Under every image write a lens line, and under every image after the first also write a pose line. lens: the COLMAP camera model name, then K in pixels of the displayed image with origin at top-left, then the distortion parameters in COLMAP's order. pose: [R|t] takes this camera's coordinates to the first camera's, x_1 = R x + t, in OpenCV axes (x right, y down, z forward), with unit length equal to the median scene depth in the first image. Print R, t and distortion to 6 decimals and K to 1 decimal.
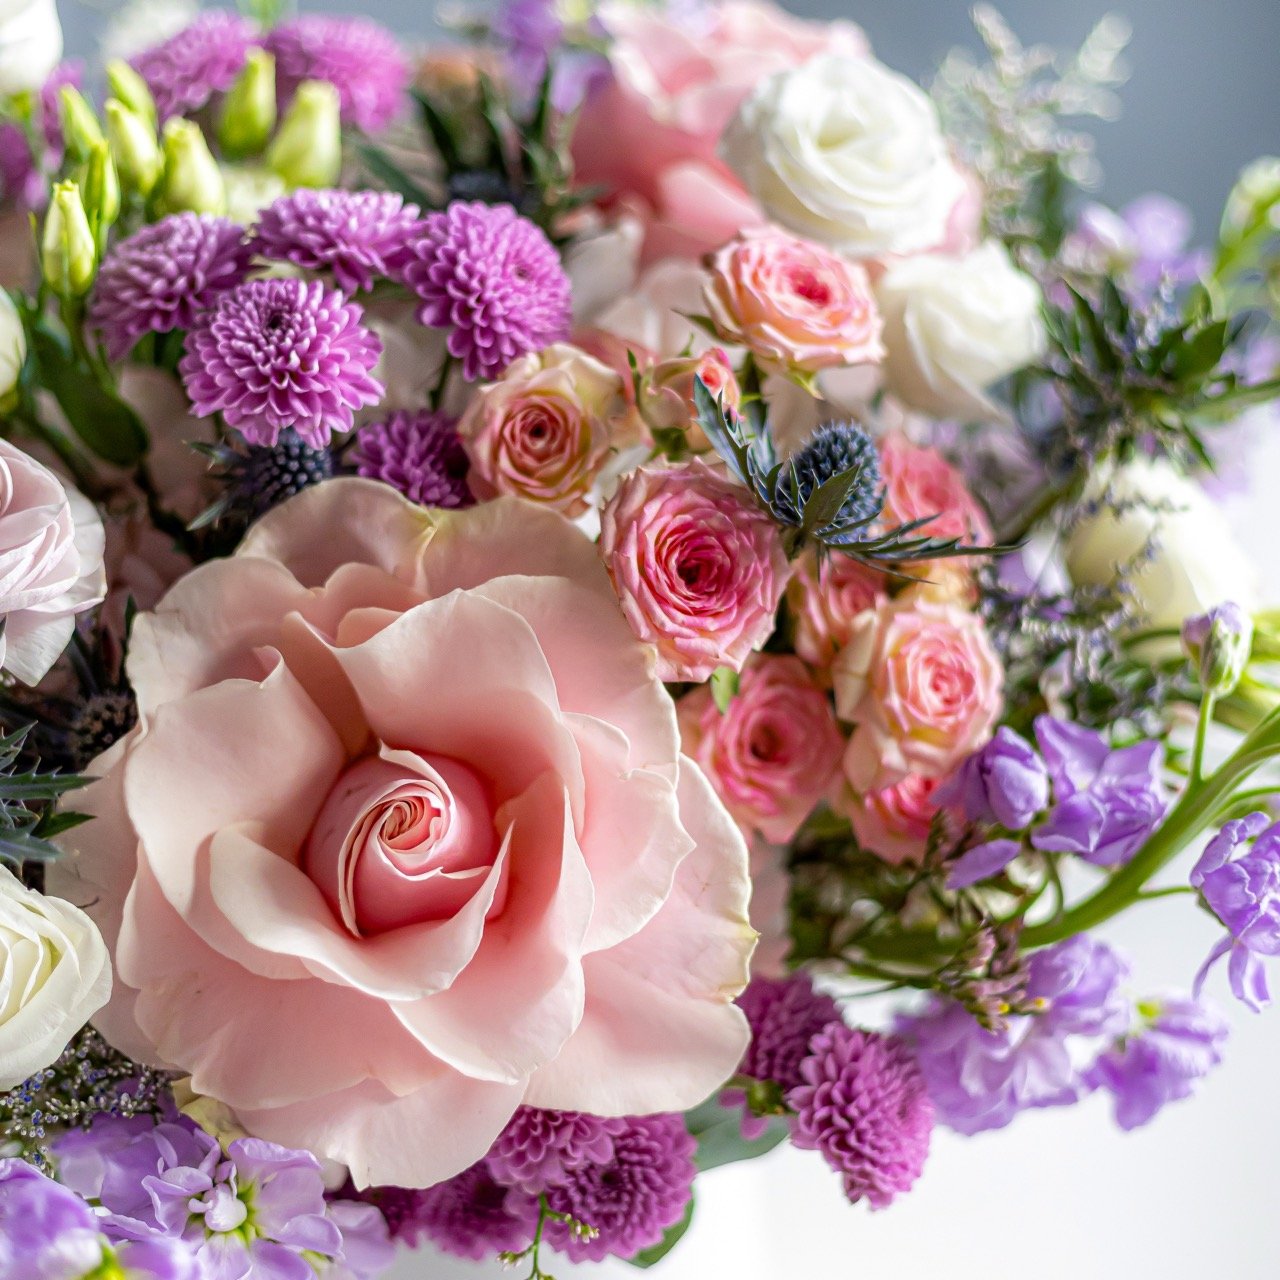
lens RADIAL K [[3365.4, 0, 640.0], [0, 3365.4, 640.0], [0, 0, 1]] dist [0.038088, -0.307064]
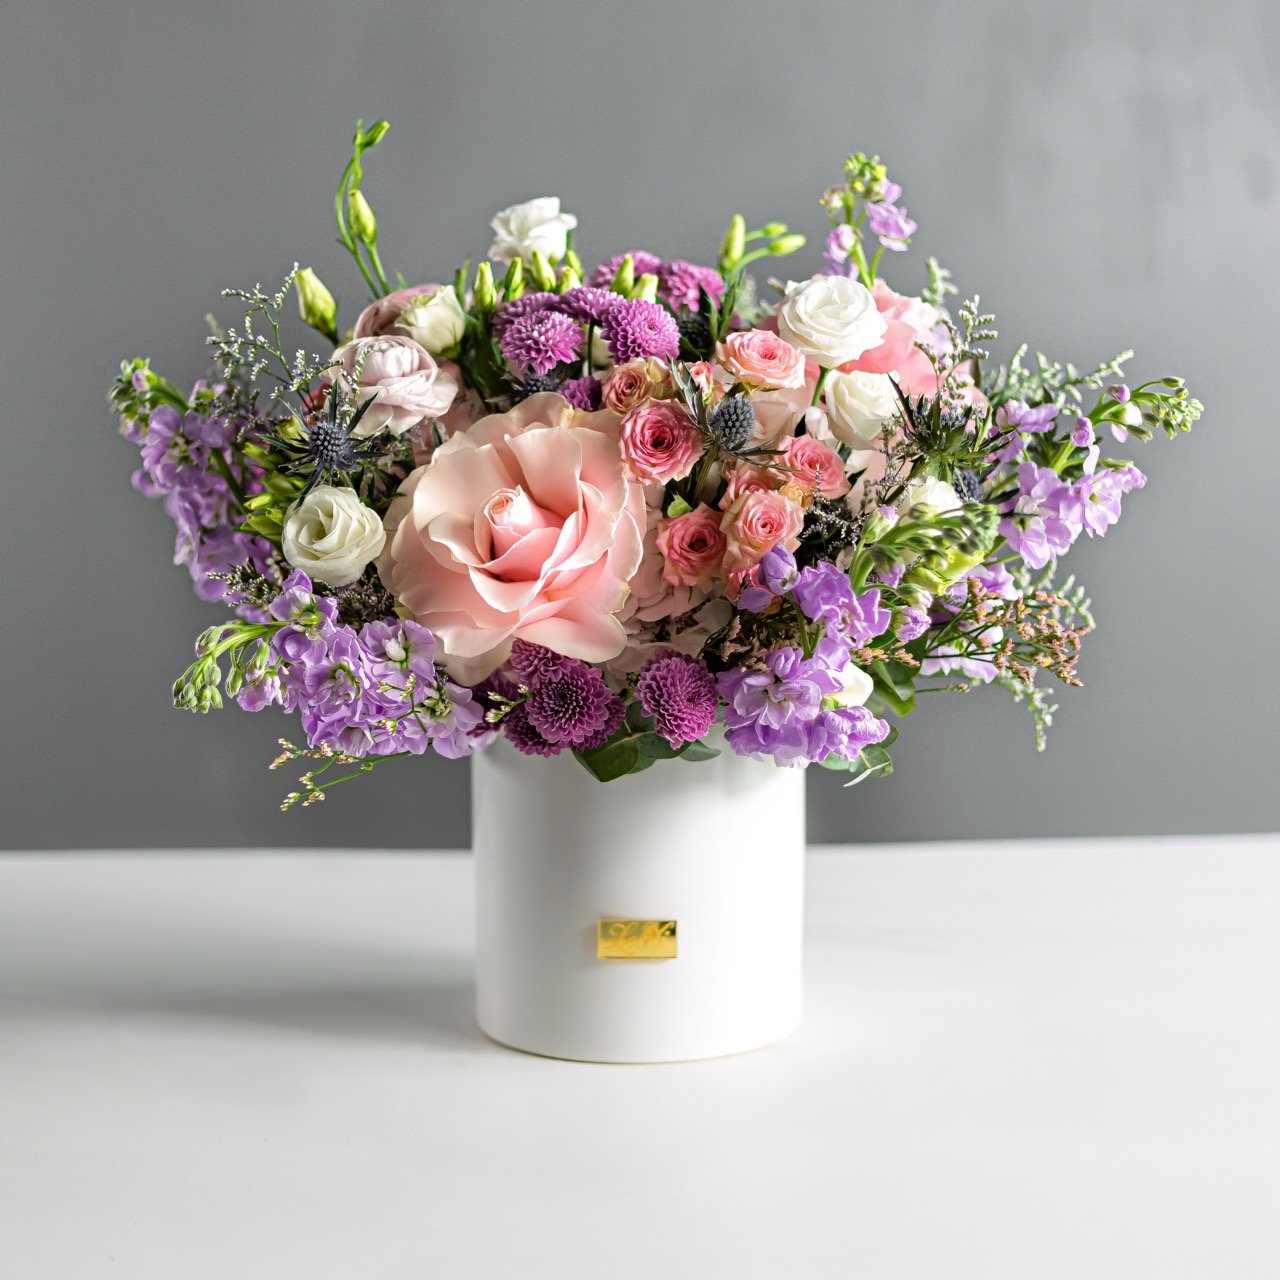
lens RADIAL K [[3365.4, 0, 640.0], [0, 3365.4, 640.0], [0, 0, 1]] dist [0.038088, -0.307064]
pose [[0.831414, 0.145357, -0.536305, 1.269518], [-0.296820, 0.932114, -0.207515, 0.591809], [0.469733, 0.331716, 0.818117, -0.855055]]
